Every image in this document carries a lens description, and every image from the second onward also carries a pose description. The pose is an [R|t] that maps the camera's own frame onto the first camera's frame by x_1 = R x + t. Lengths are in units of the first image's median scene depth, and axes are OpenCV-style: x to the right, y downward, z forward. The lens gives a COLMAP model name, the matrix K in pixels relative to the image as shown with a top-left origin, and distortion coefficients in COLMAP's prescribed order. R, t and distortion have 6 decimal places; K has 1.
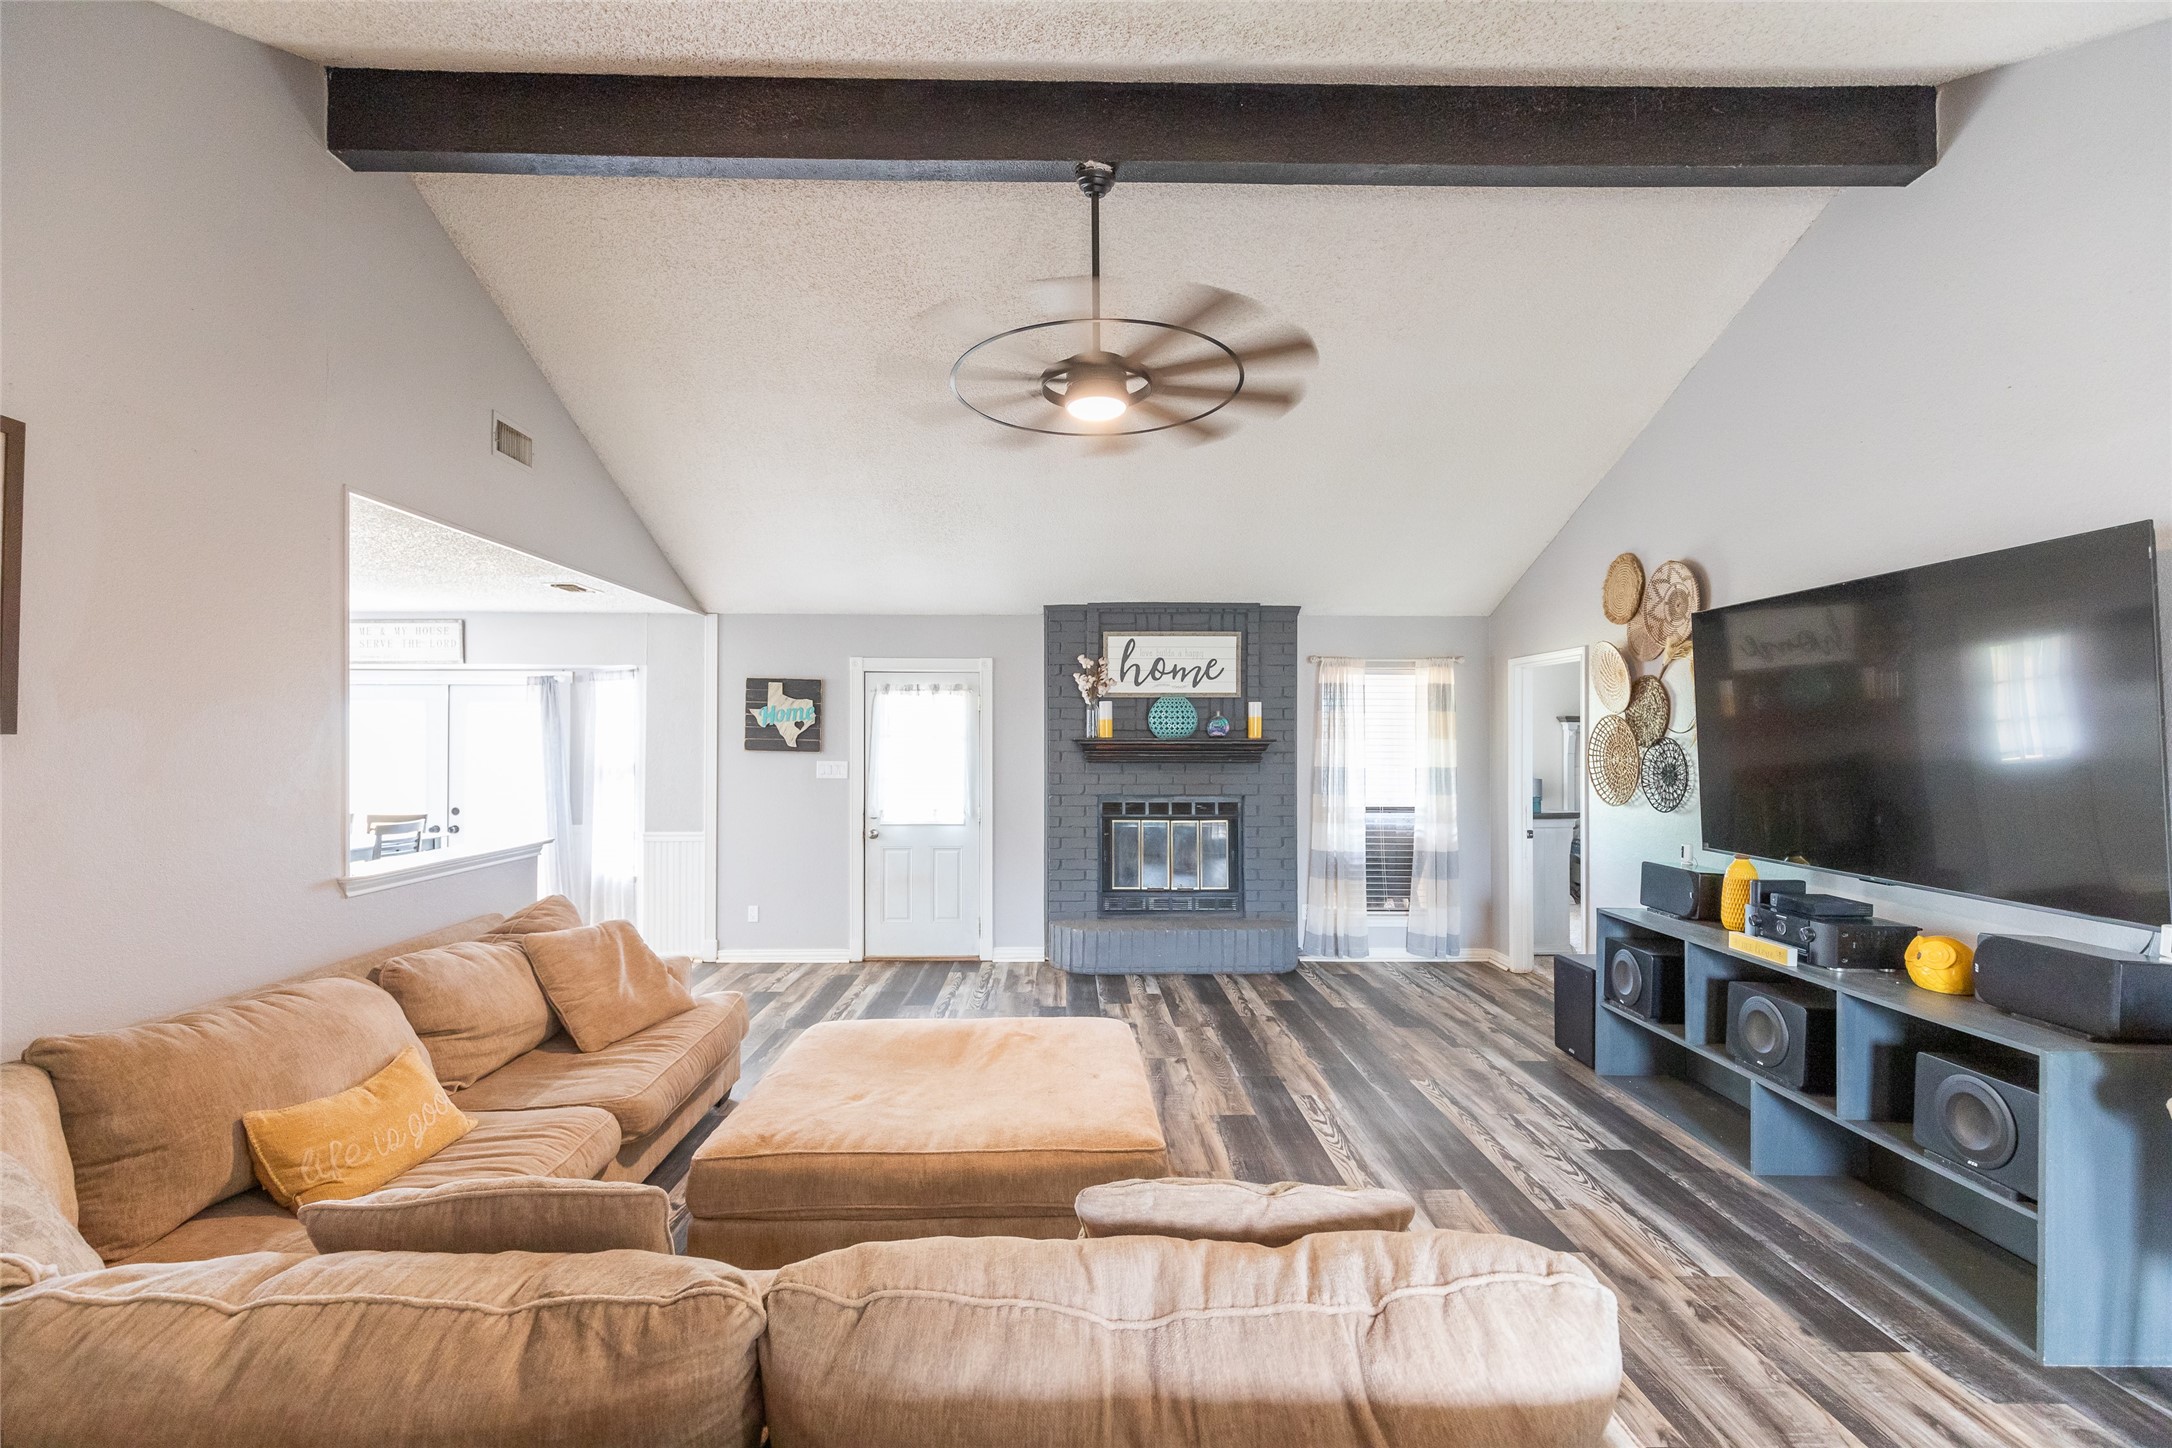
lens RADIAL K [[1007.0, 0, 1035.6], [0, 1007.0, 735.0], [0, 0, 1]] dist [0.012032, -0.002383]
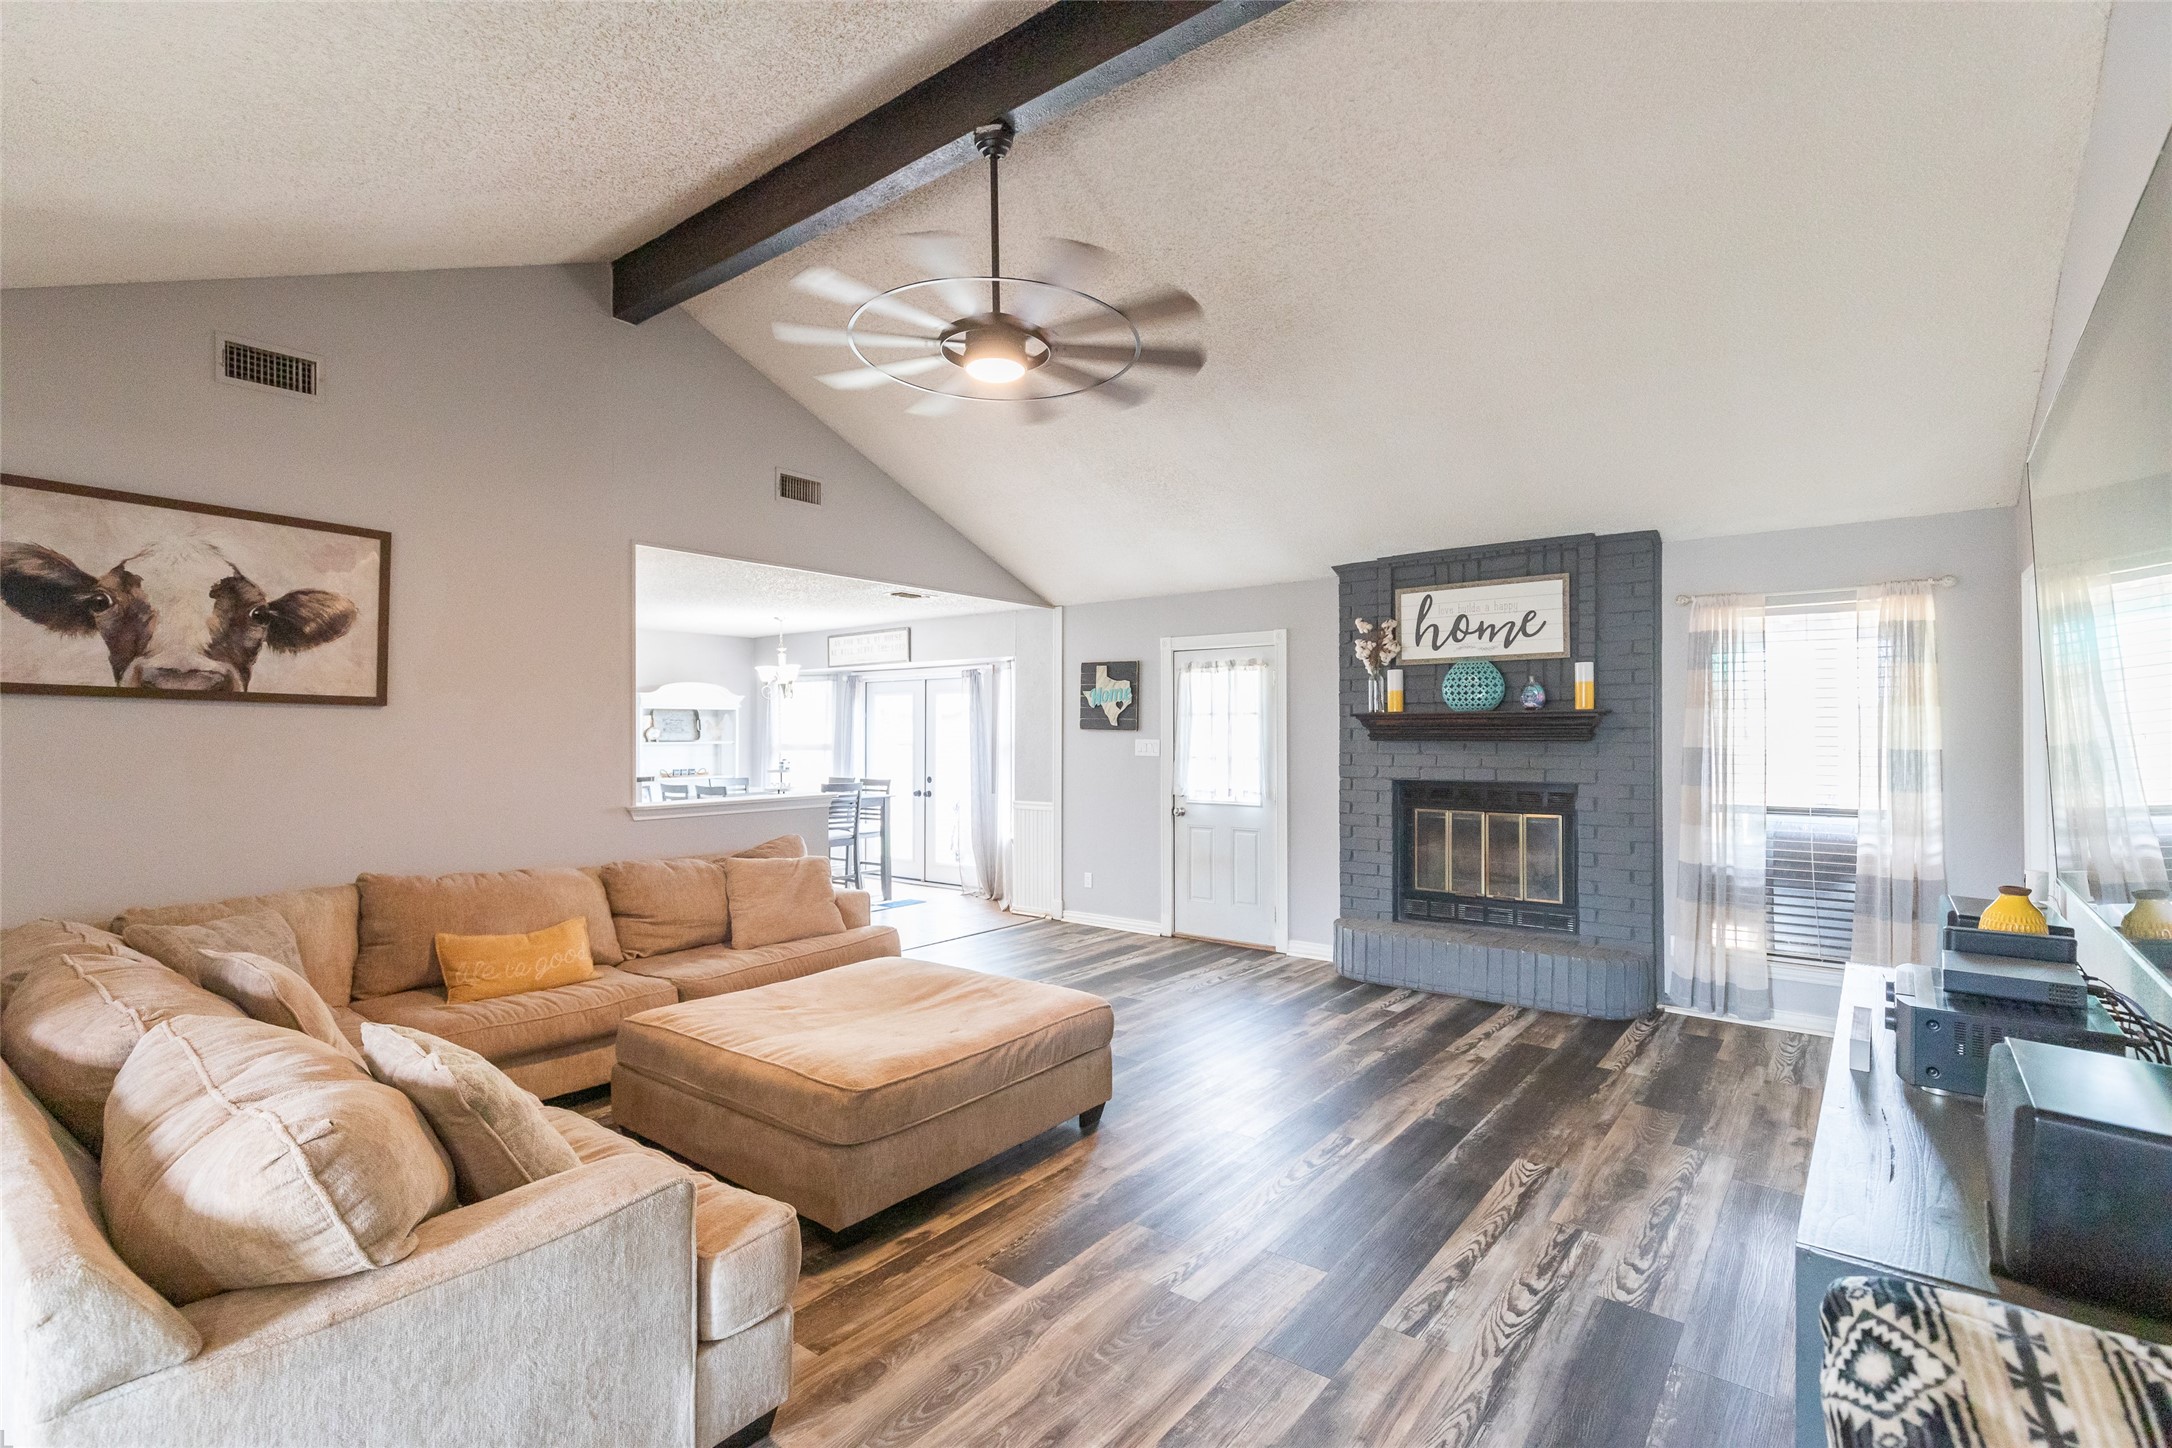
lens RADIAL K [[1007.0, 0, 1028.8], [0, 1007.0, 726.7], [0, 0, 1]] dist [0.012032, -0.002383]
pose [[0.766287, -0.006346, -0.642467, 0.383259], [0.003788, 0.999978, -0.005359, 0.018721], [0.642487, 0.001673, 0.766295, 0.134557]]
